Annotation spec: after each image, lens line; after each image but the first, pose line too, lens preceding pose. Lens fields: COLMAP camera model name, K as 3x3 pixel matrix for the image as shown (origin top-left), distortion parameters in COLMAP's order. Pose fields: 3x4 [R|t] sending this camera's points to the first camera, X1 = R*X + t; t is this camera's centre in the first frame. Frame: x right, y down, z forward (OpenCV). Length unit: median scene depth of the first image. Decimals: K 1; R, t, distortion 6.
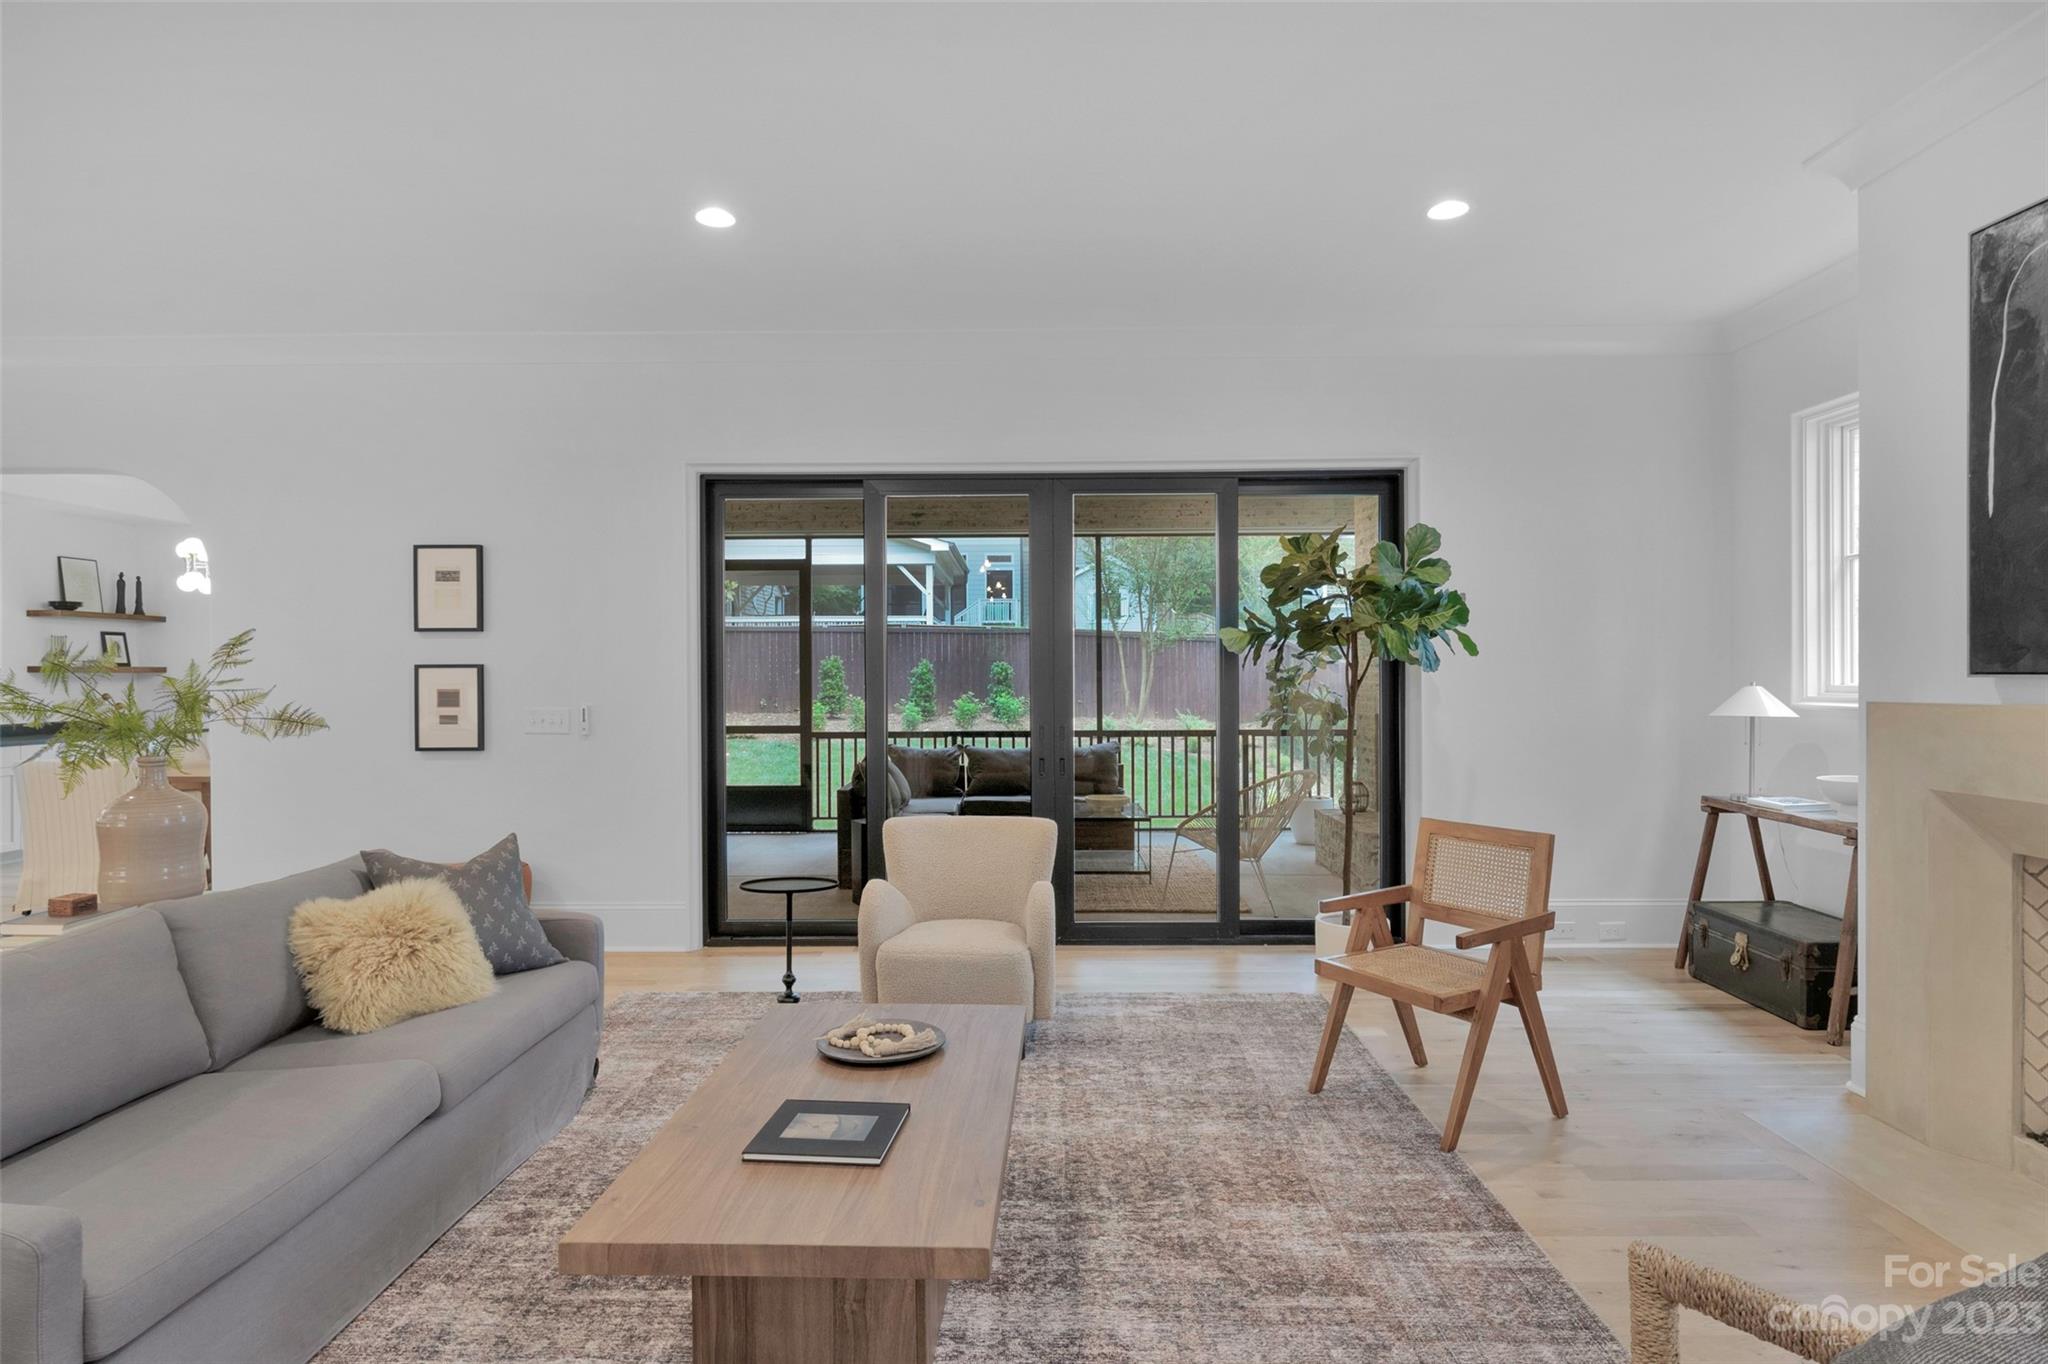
lens RADIAL K [[1134.4, 0, 1007.2], [0, 1134.4, 675.8], [0, 0, 1]] dist [0.000135, 0.001418]
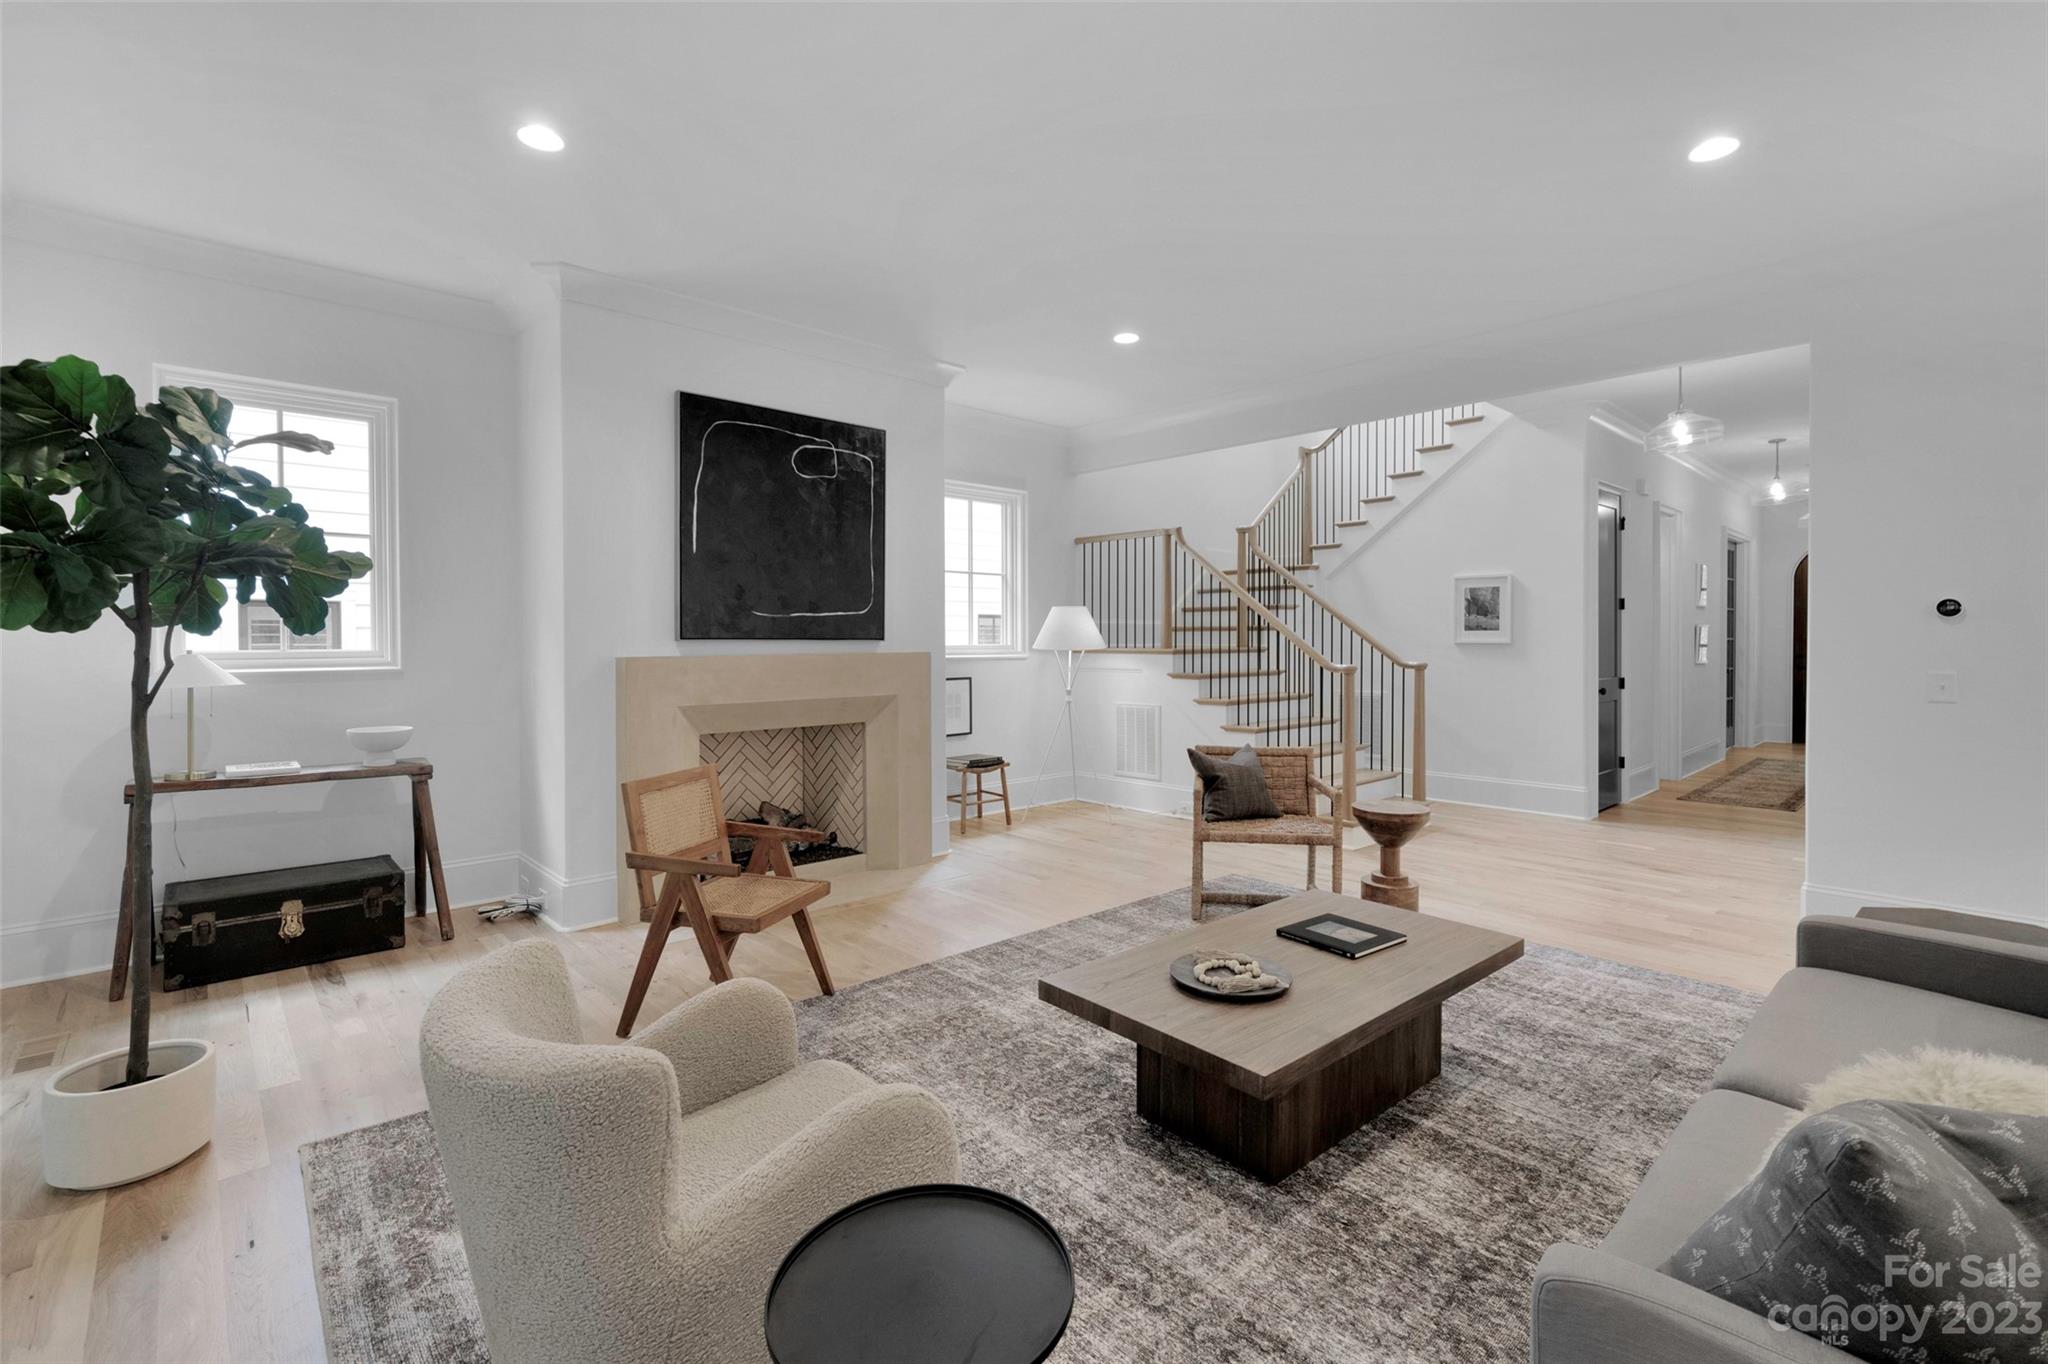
lens RADIAL K [[911.5, 0, 1023.4], [0, 911.5, 650.8], [0, 0, 1]] dist [0.003132, 0.001280]
pose [[-0.693456, -0.004688, 0.720483, -0.458252], [0.006625, 0.999895, 0.012882, 0.001688], [-0.720468, 0.013706, -0.693353, 1.333004]]
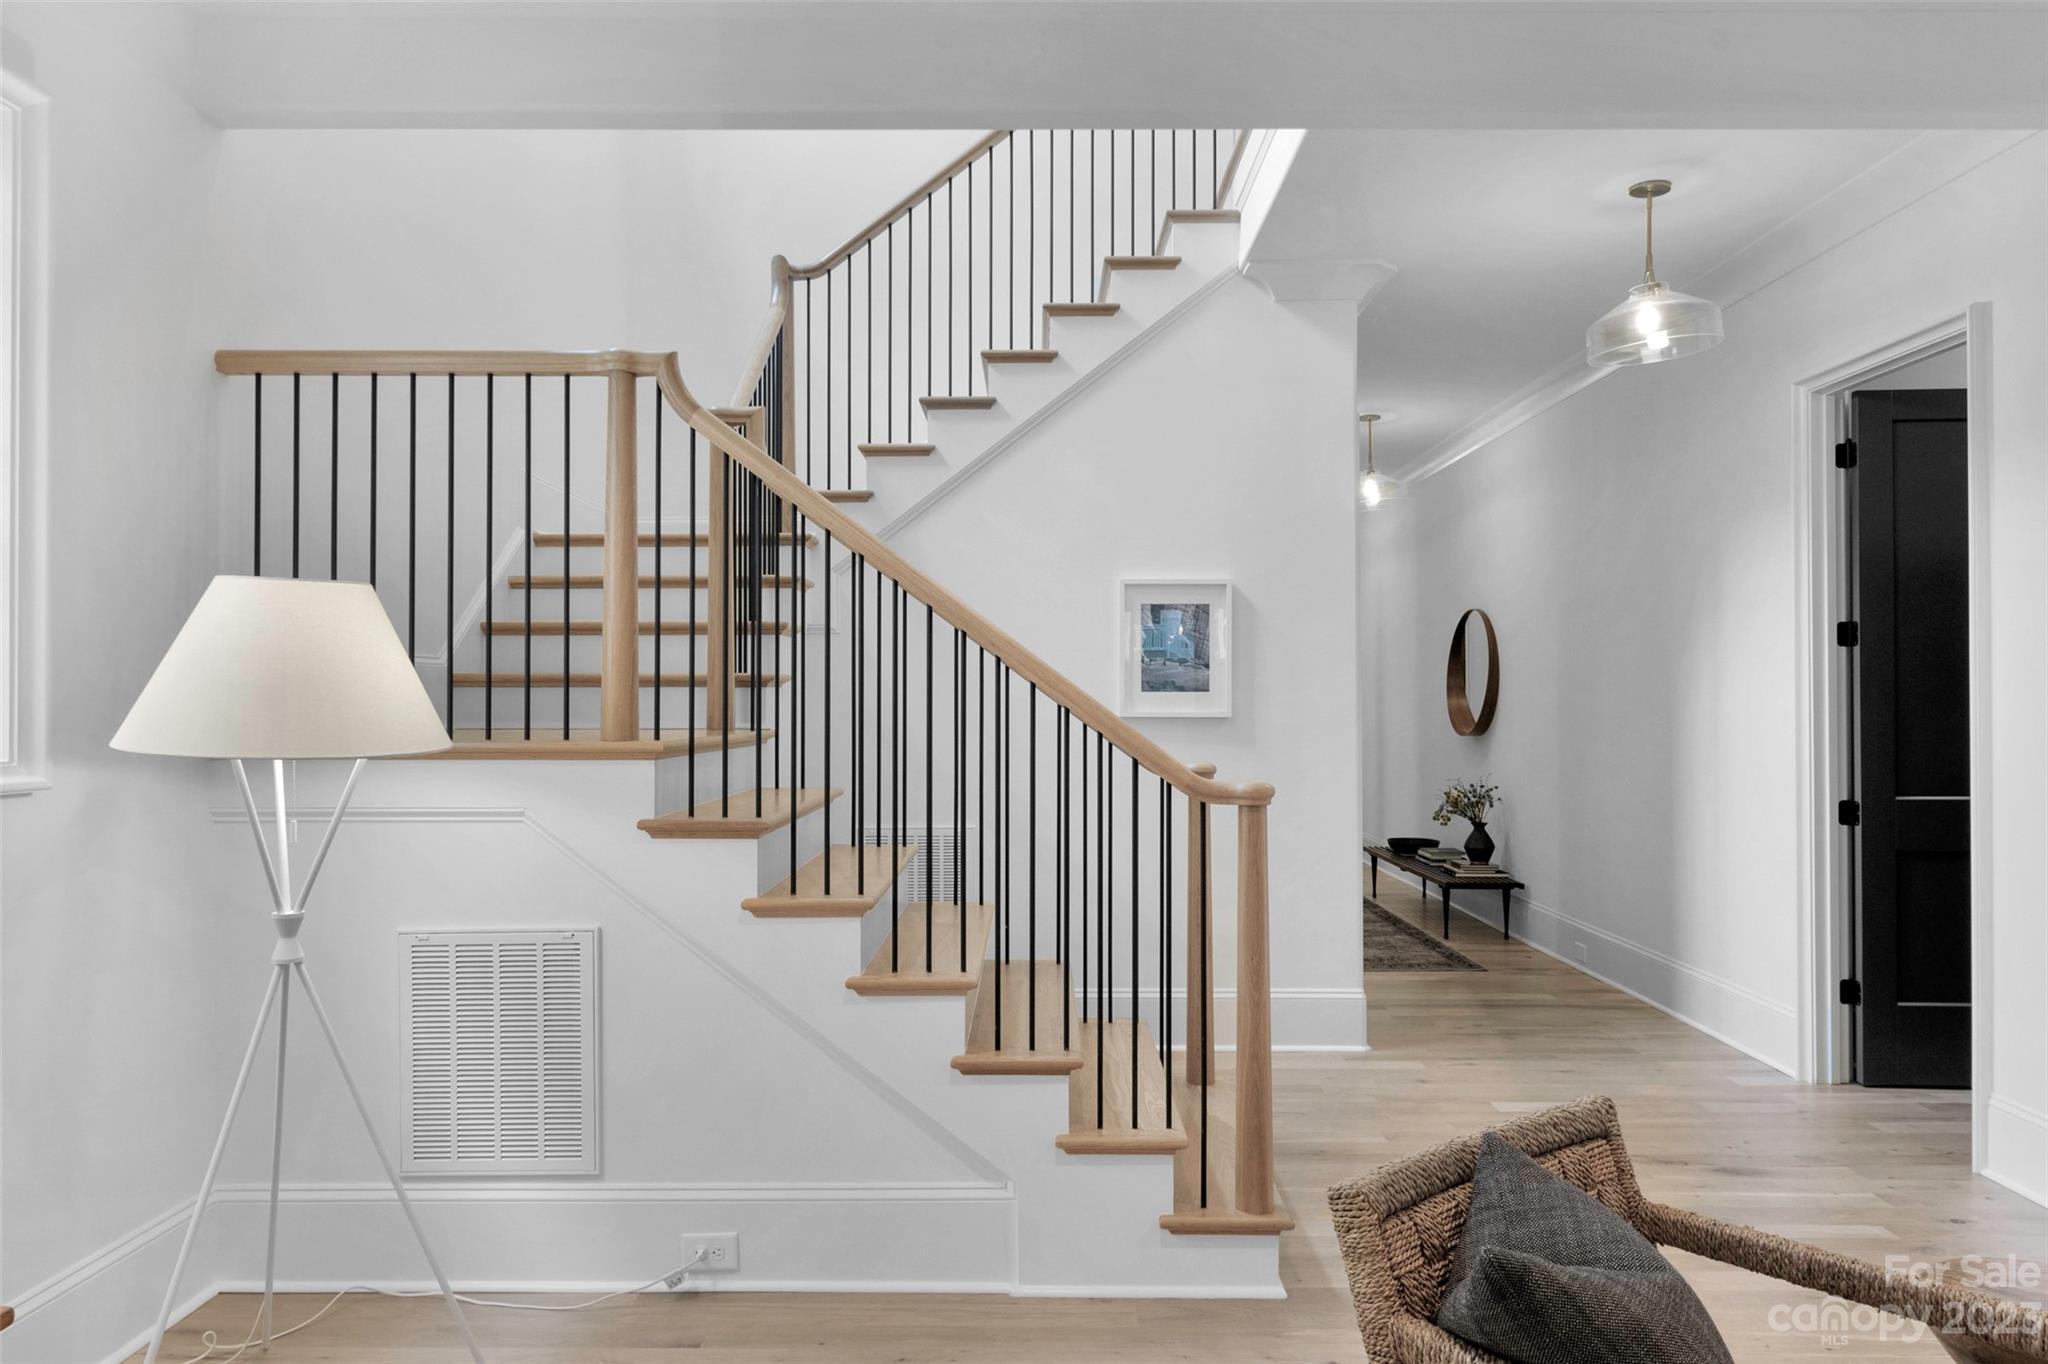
lens RADIAL K [[1303.7, 0, 1008.2], [0, 1303.7, 688.8], [0, 0, 1]] dist [0.004044, -0.002430]
pose [[-0.999915, 0.004346, -0.012306, 0.402555], [0.004456, 0.999950, -0.008915, -0.000766], [0.012267, -0.008969, -0.999885, 0.690059]]
